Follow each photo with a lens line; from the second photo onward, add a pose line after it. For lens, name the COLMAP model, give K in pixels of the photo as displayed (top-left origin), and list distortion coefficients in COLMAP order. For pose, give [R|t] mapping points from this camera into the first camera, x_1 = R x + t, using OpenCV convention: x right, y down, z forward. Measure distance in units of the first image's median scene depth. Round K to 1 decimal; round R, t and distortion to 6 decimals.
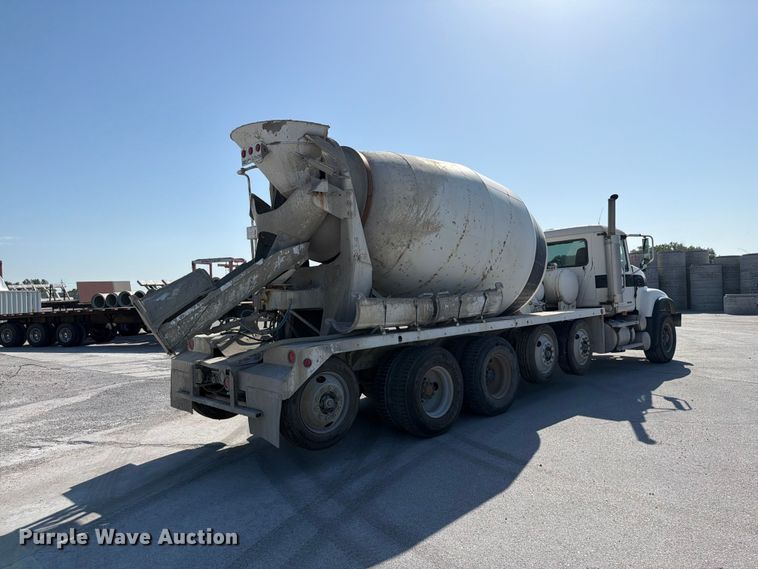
lens RADIAL K [[529.8, 0, 381.8], [0, 529.8, 281.5], [0, 0, 1]] dist [0.111075, -0.156238]
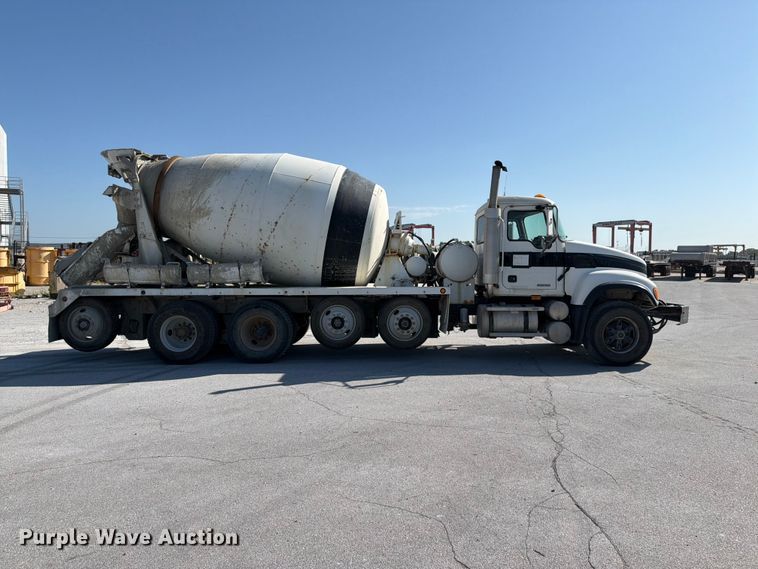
lens RADIAL K [[529.8, 0, 381.8], [0, 529.8, 281.5], [0, 0, 1]] dist [0.111075, -0.156238]
pose [[0.713631, 0.067289, -0.697283, 1.386371], [-0.018553, 0.996842, 0.077208, -0.043668], [0.700276, -0.042161, 0.712626, 0.368853]]
